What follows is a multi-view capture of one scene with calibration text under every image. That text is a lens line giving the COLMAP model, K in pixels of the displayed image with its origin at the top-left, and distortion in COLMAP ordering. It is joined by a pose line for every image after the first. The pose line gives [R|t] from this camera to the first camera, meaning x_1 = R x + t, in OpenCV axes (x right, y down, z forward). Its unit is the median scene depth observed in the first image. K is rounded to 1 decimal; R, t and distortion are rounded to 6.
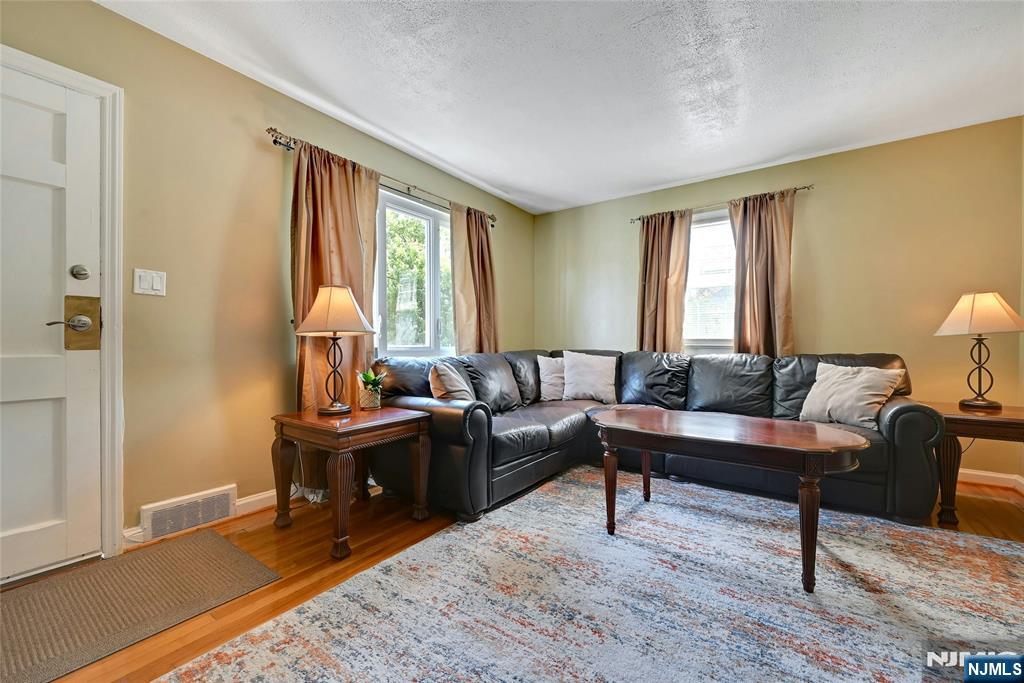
lens RADIAL K [[419.1, 0, 512.1], [0, 419.1, 346.0], [0, 0, 1]] dist [-0.003221, 0.000127]
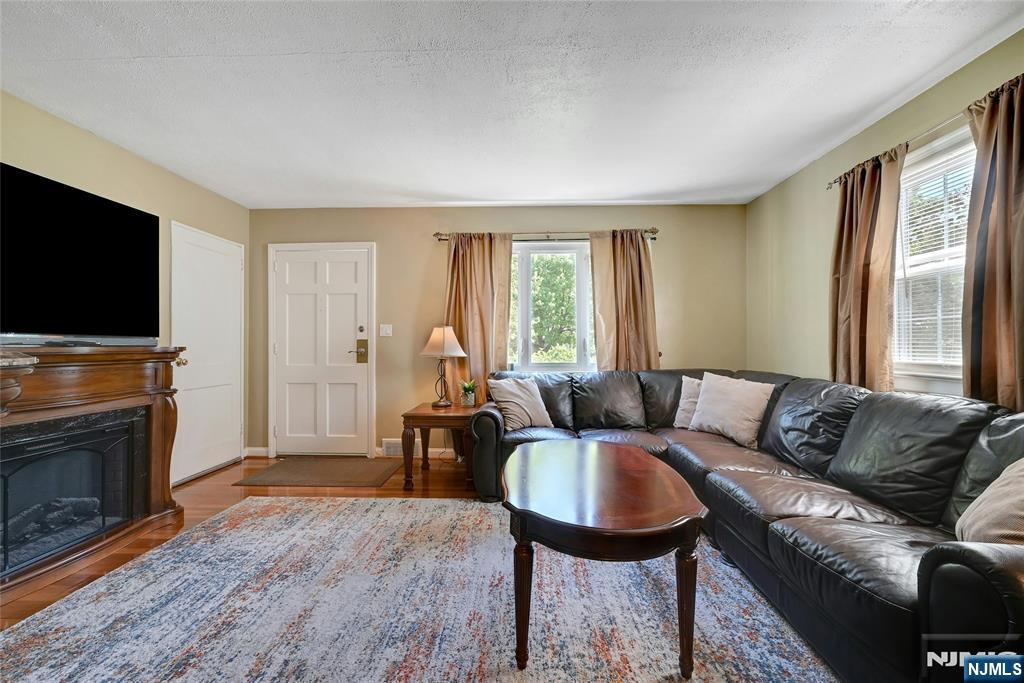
lens RADIAL K [[419.1, 0, 512.0], [0, 419.1, 343.4], [0, 0, 1]] dist [-0.003221, 0.000127]
pose [[0.536411, -0.004934, -0.843942, 0.914115], [-0.003024, 0.999965, -0.007768, -0.056188], [0.843951, 0.006719, 0.536378, 0.319562]]
